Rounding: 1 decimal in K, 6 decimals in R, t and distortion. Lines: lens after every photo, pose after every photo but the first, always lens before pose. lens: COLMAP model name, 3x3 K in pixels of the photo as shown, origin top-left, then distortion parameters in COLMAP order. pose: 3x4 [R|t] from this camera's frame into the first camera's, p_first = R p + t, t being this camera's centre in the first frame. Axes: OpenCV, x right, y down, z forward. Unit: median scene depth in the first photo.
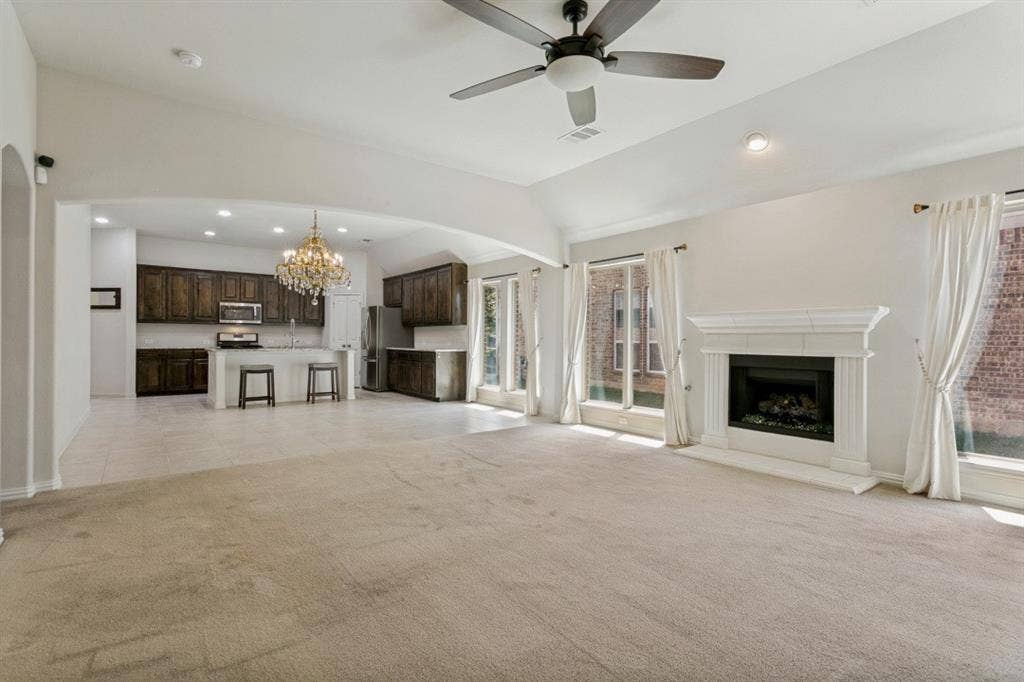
lens RADIAL K [[488.2, 0, 508.9], [0, 488.2, 338.8], [0, 0, 1]] dist [0.001881, 0.001757]
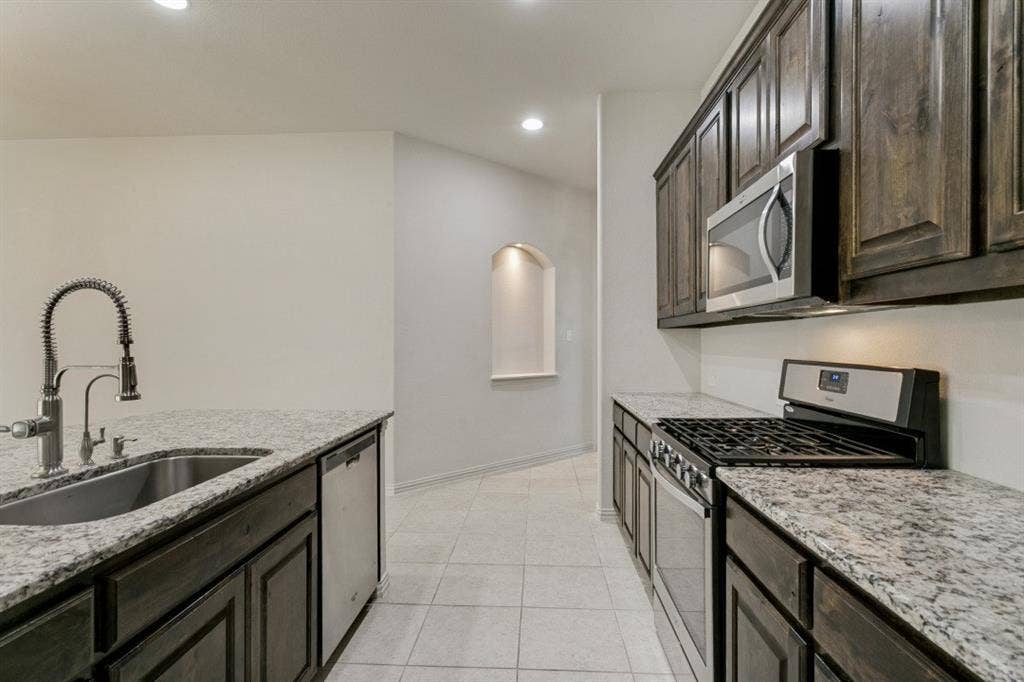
lens RADIAL K [[483.5, 0, 510.4], [0, 483.5, 344.4], [0, 0, 1]] dist [0.004601, -0.001262]
pose [[-0.645694, -0.000401, -0.763596, -0.425904], [0.002494, 0.999993, -0.002634, -0.021837], [0.763592, -0.003605, -0.645689, 1.226065]]
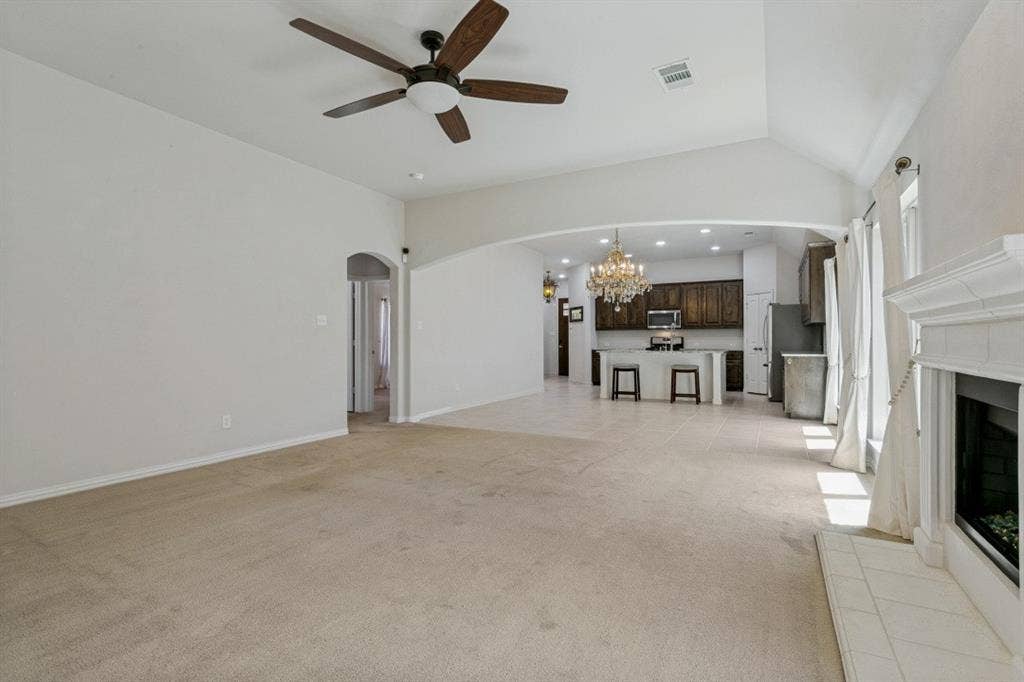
lens RADIAL K [[488.2, 0, 511.3], [0, 488.2, 342.1], [0, 0, 1]] dist [0.001881, 0.001757]
pose [[0.416121, -0.004805, -0.909297, 0.397413], [0.004912, 0.999983, -0.003037, 0.002465], [0.909296, -0.003203, 0.416138, 0.234825]]
